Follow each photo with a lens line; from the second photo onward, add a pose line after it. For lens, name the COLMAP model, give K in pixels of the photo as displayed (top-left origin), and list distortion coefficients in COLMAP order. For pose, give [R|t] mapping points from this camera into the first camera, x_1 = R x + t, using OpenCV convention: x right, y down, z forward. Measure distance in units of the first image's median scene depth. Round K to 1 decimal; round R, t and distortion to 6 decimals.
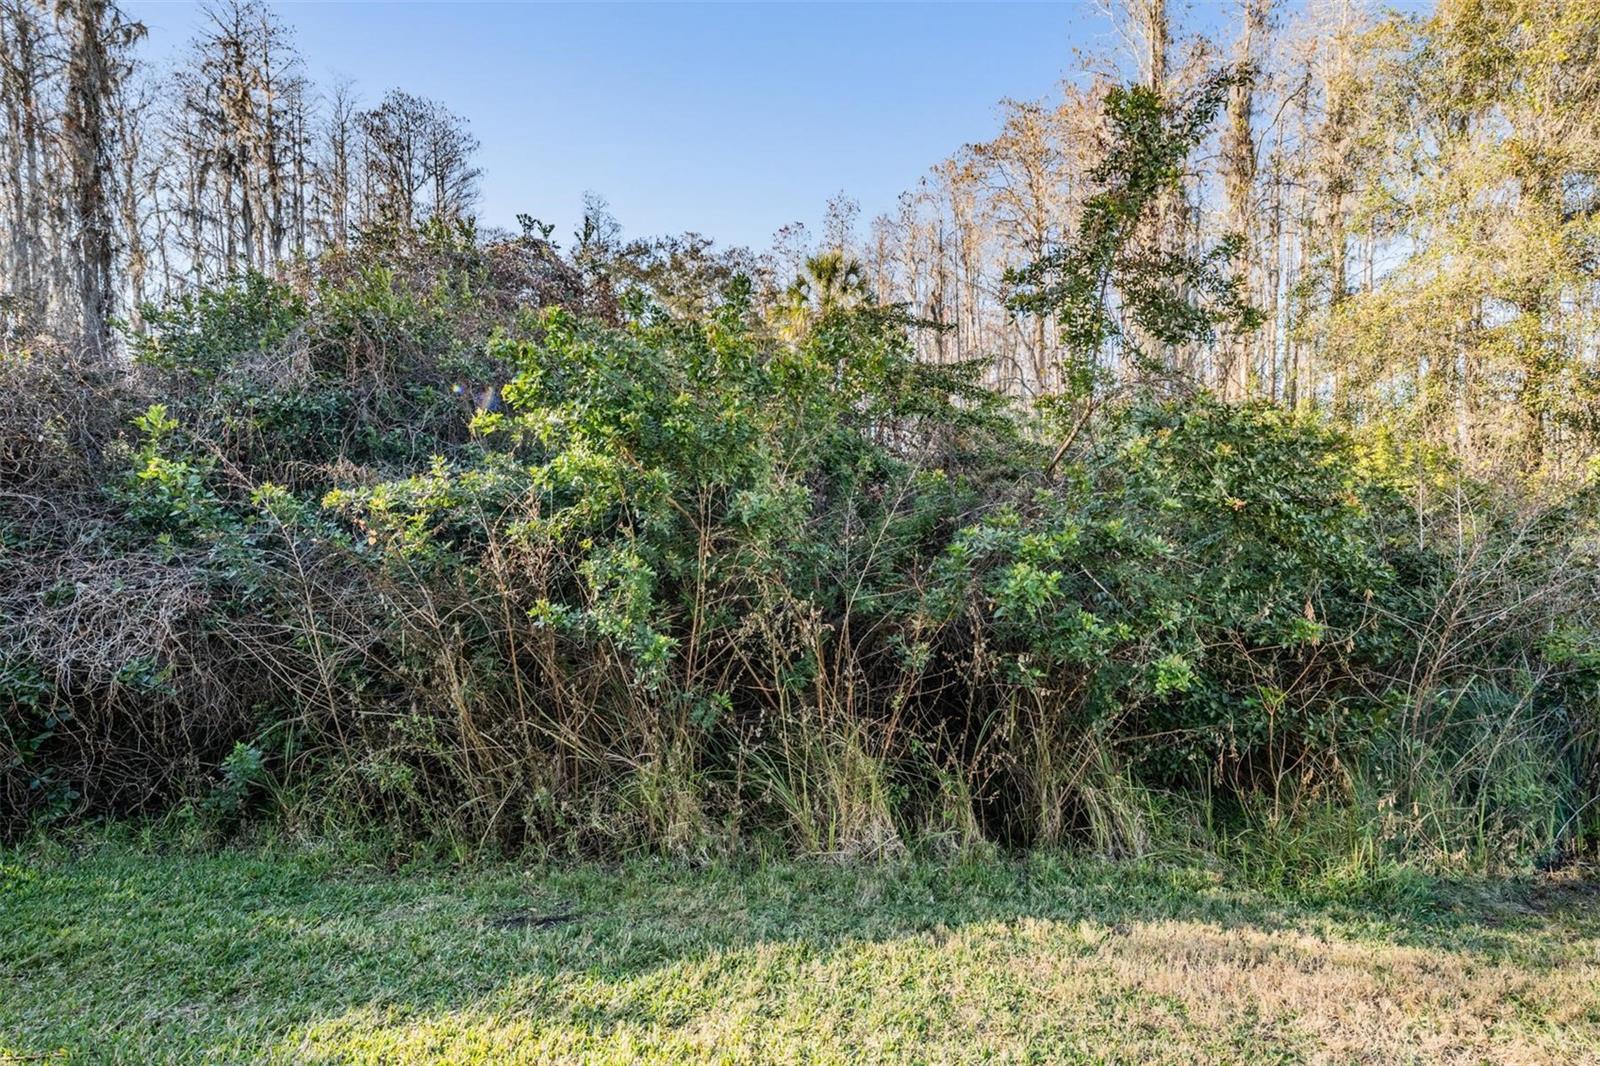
lens RADIAL K [[634.3, 0, 808.5], [0, 634.3, 528.2], [0, 0, 1]] dist [-0.017922, -0.000331]
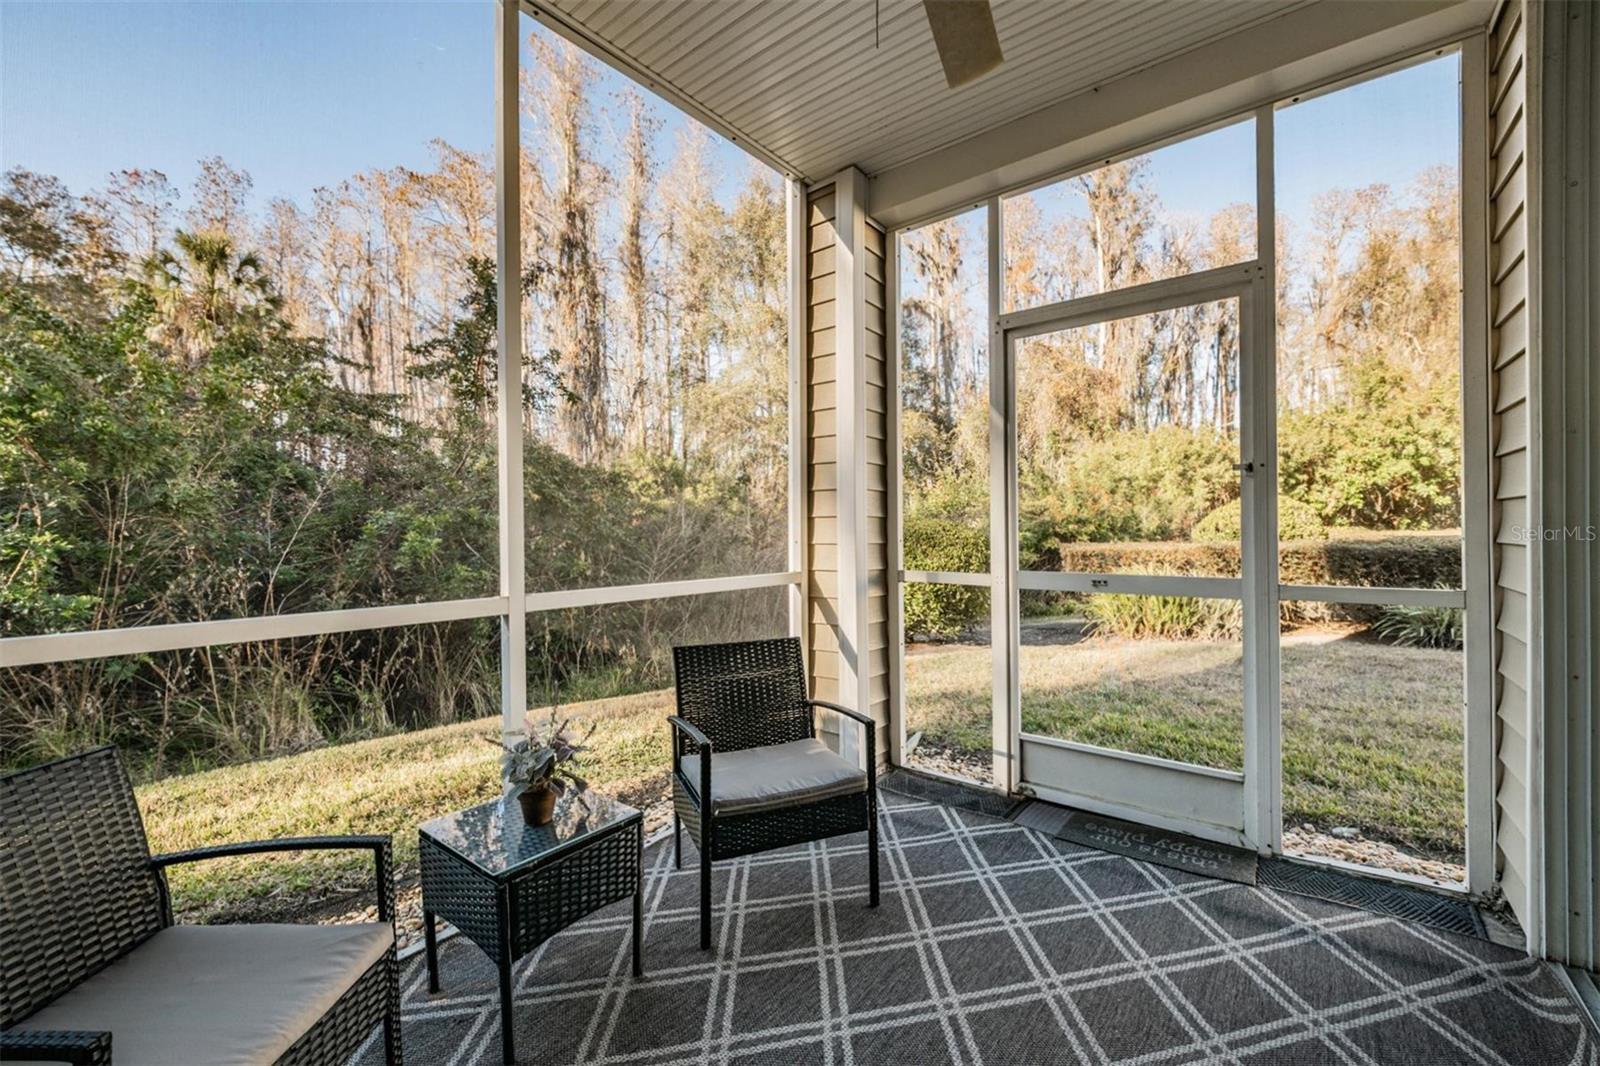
lens RADIAL K [[634.3, 0, 808.5], [0, 634.3, 528.2], [0, 0, 1]] dist [-0.017922, -0.000331]
pose [[0.691556, -0.004446, 0.722309, -0.064822], [0.043567, 0.998417, -0.035566, 0.074673], [-0.721008, 0.056064, 0.690655, -0.429874]]
